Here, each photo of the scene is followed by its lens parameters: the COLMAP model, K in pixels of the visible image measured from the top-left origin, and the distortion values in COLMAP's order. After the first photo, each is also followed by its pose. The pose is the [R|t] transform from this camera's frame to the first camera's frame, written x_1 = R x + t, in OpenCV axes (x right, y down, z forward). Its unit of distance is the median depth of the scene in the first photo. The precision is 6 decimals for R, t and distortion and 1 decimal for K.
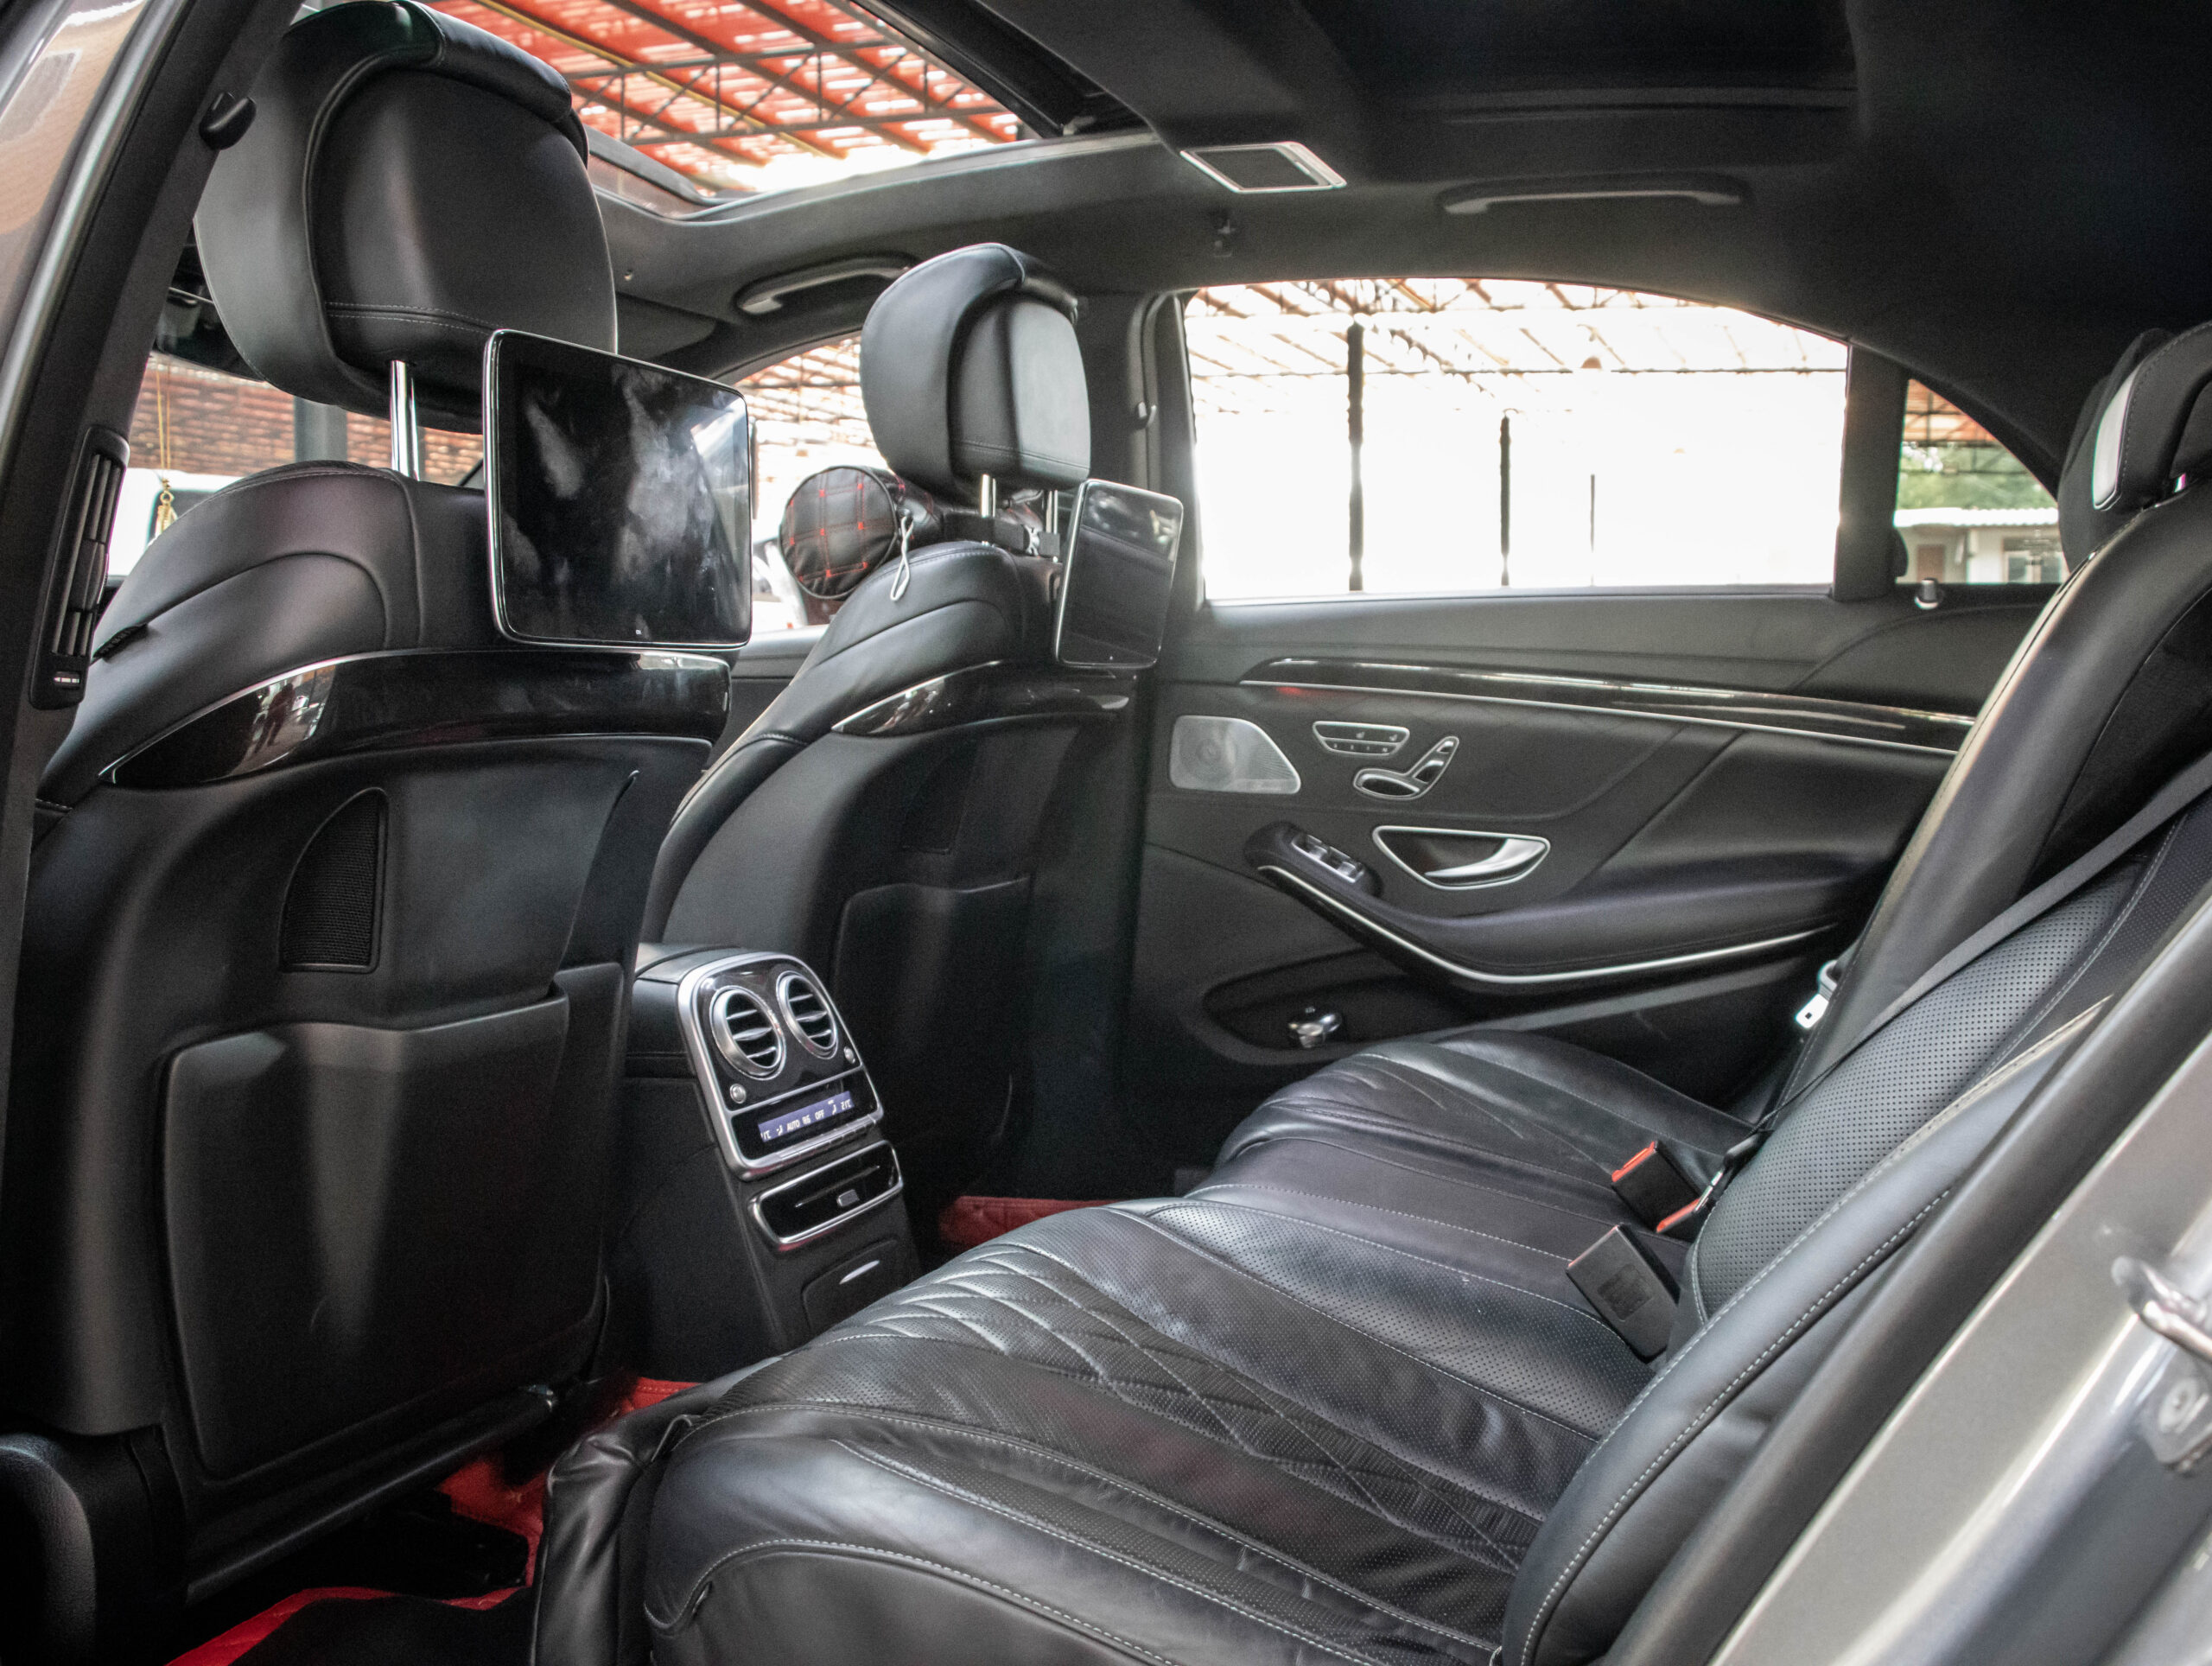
lens RADIAL K [[2041.9, 0, 1153.8], [0, 2041.9, 842.1], [0, 0, 1]] dist [-0.190072, 0.157610]
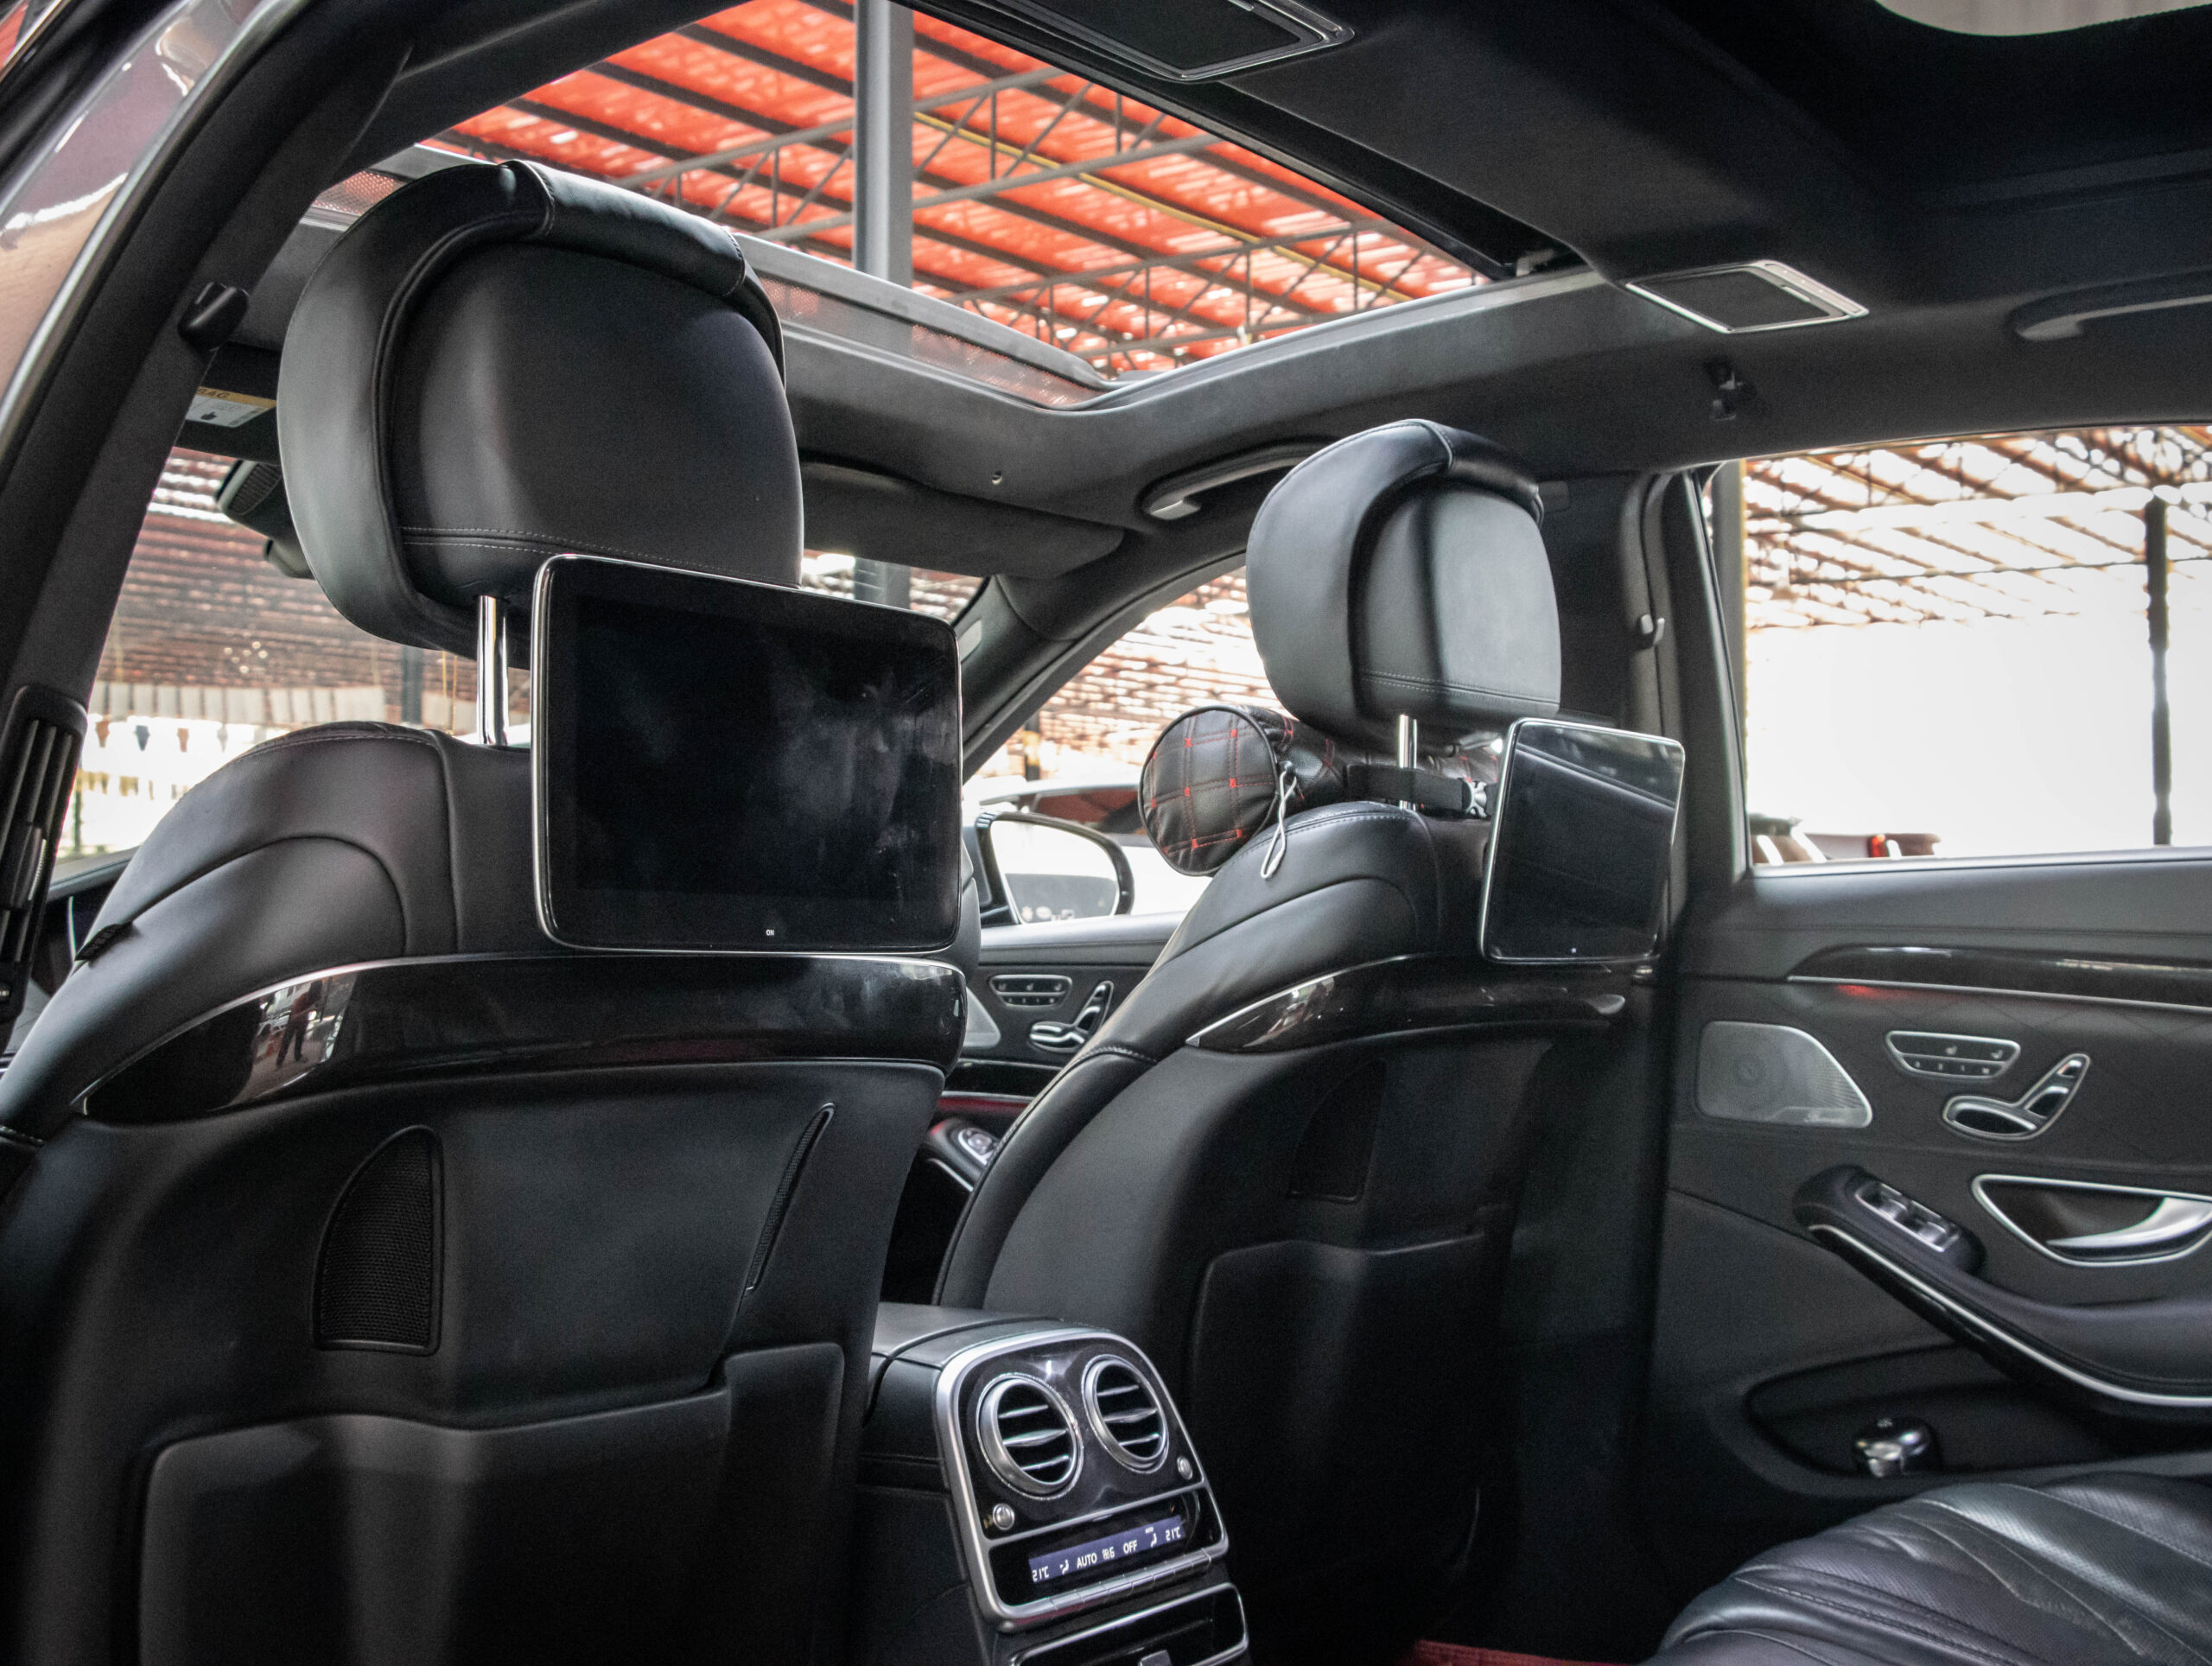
lens RADIAL K [[2413.2, 0, 1143.1], [0, 2413.2, 843.4], [0, 0, 1]] dist [-0.140831, 0.222719]
pose [[0.950081, -0.010195, -0.311836, 0.111018], [-0.027642, 0.992785, -0.116676, -0.021774], [0.310776, 0.119472, 0.942945, 0.105120]]
